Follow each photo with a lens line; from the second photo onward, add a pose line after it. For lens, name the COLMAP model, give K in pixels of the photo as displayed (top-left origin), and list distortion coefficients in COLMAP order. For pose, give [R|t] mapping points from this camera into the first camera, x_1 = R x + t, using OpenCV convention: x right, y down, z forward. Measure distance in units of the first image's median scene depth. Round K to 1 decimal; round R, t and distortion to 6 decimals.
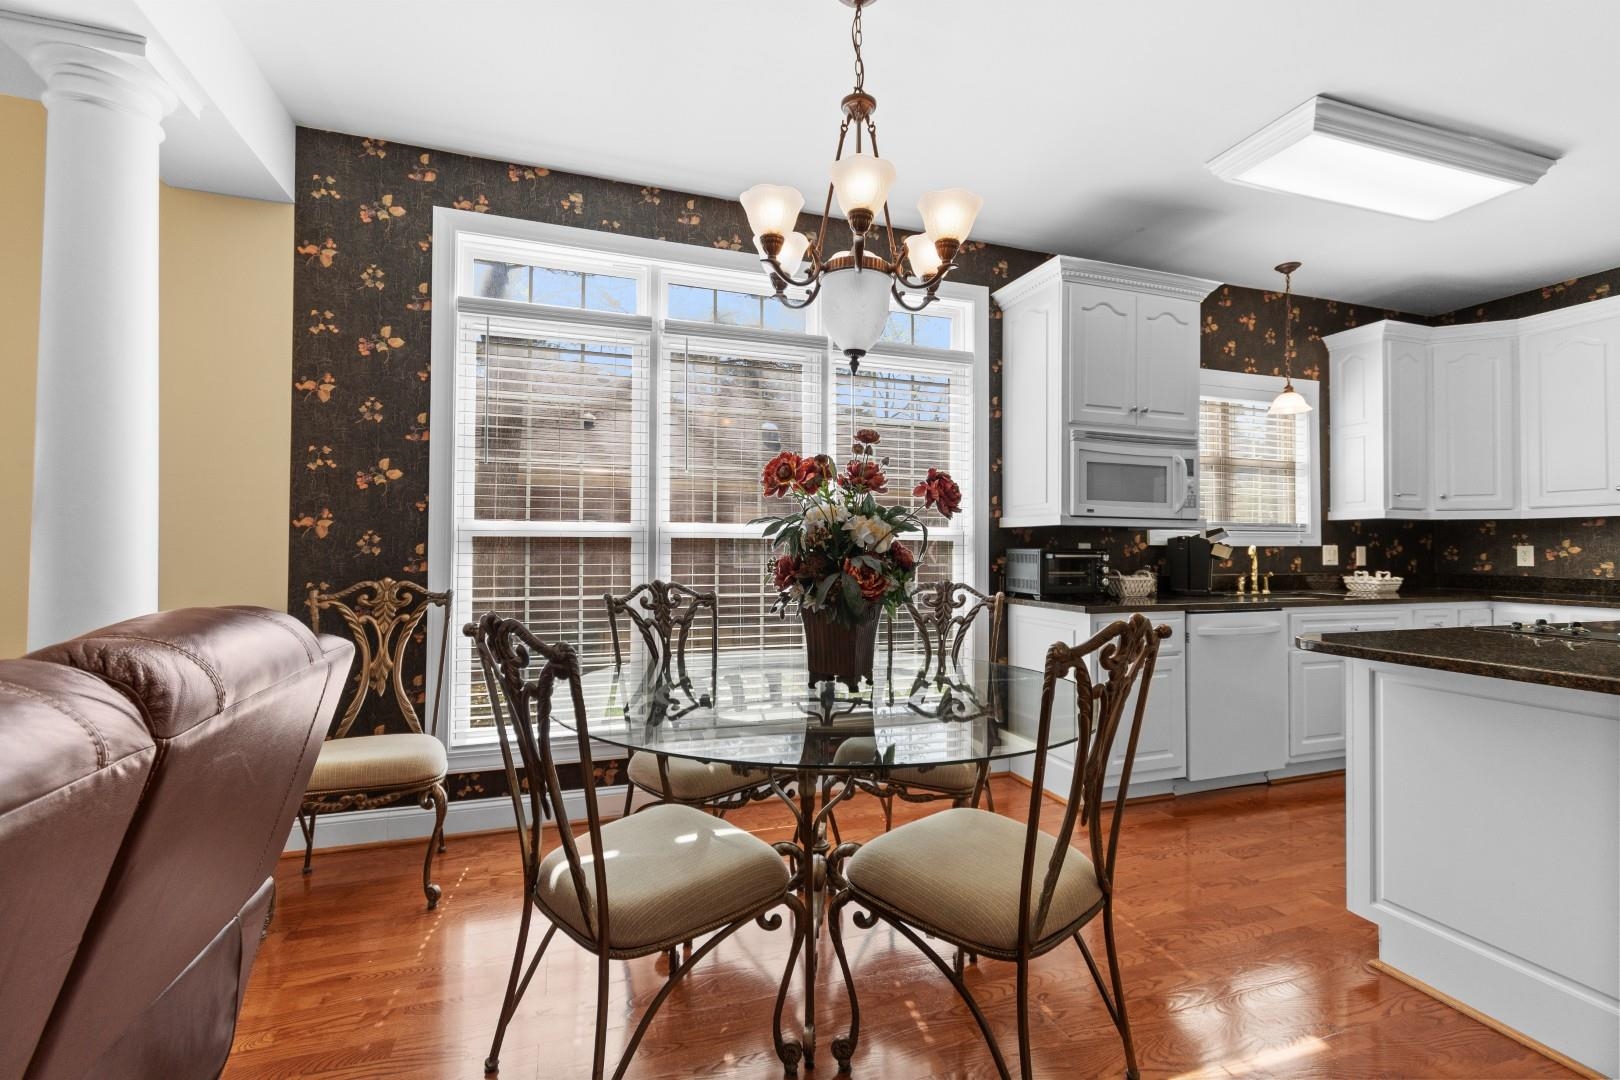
lens RADIAL K [[710.4, 0, 814.2], [0, 710.4, 537.9], [0, 0, 1]] dist [0.000622, -0.000109]
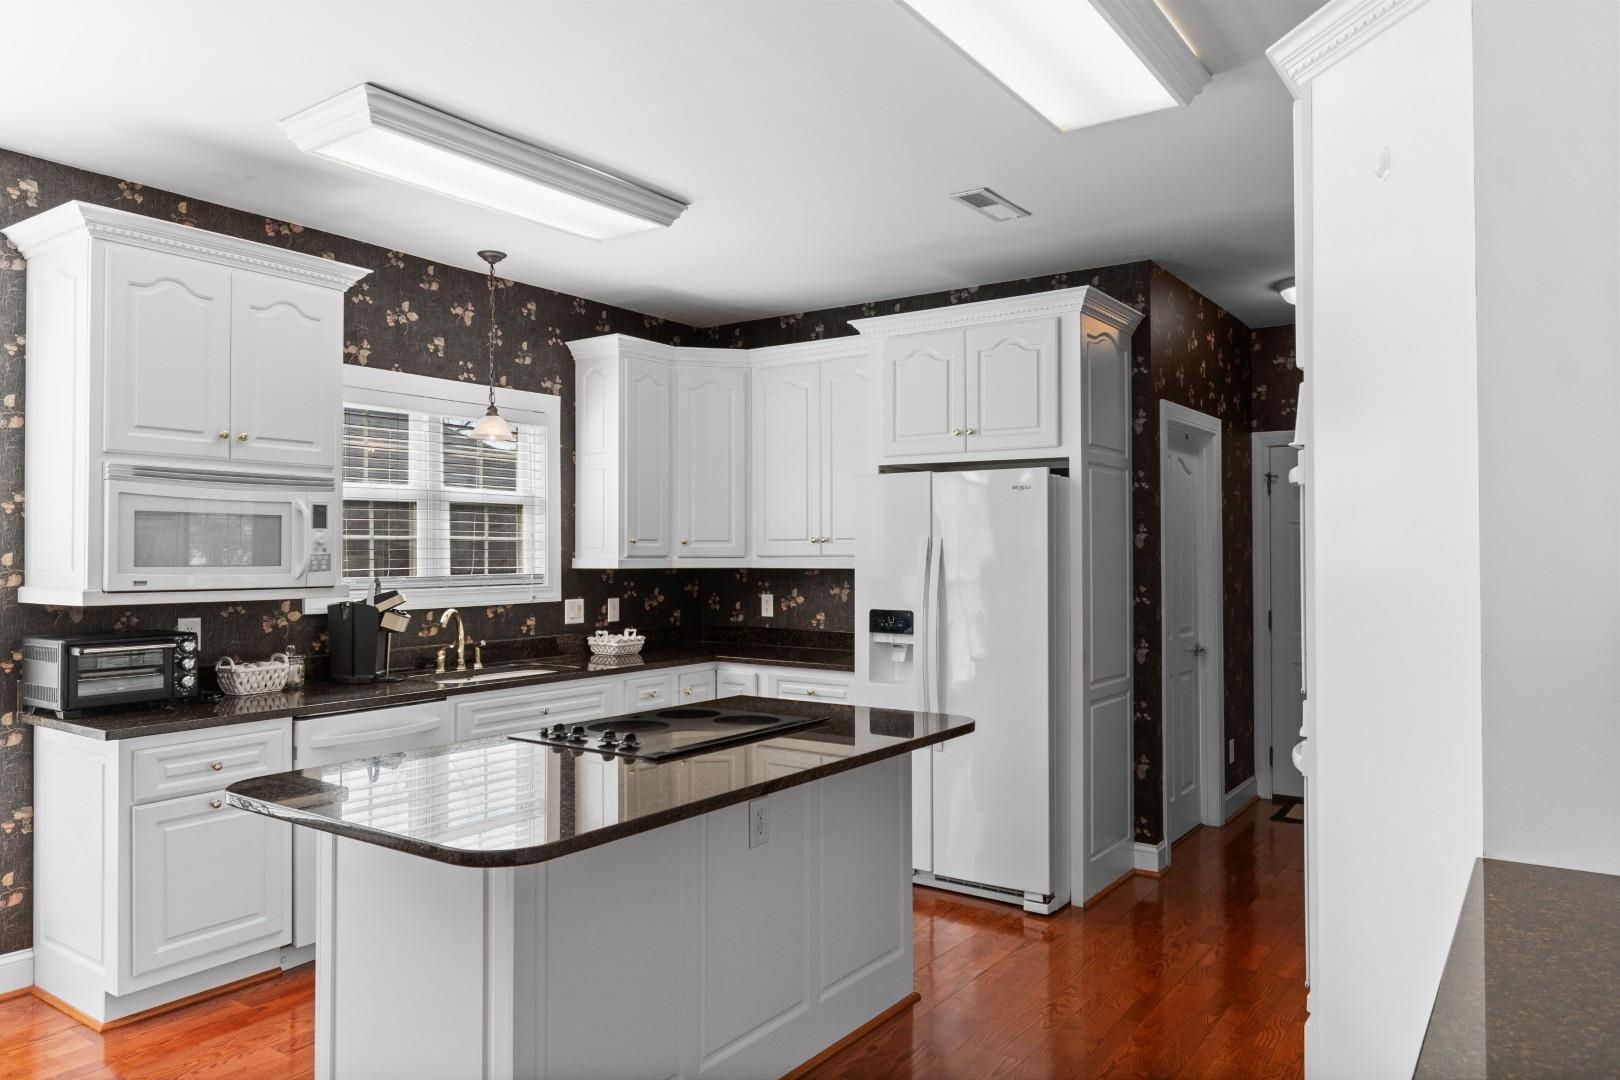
lens RADIAL K [[1079.2, 0, 816.1], [0, 1079.2, 540.9], [0, 0, 1]] dist [0.003809, 0.002192]
pose [[0.807557, -0.000652, 0.589789, 0.256426], [-0.002052, 0.999990, 0.003915, -0.071732], [-0.589786, -0.004372, 0.807548, -0.185749]]
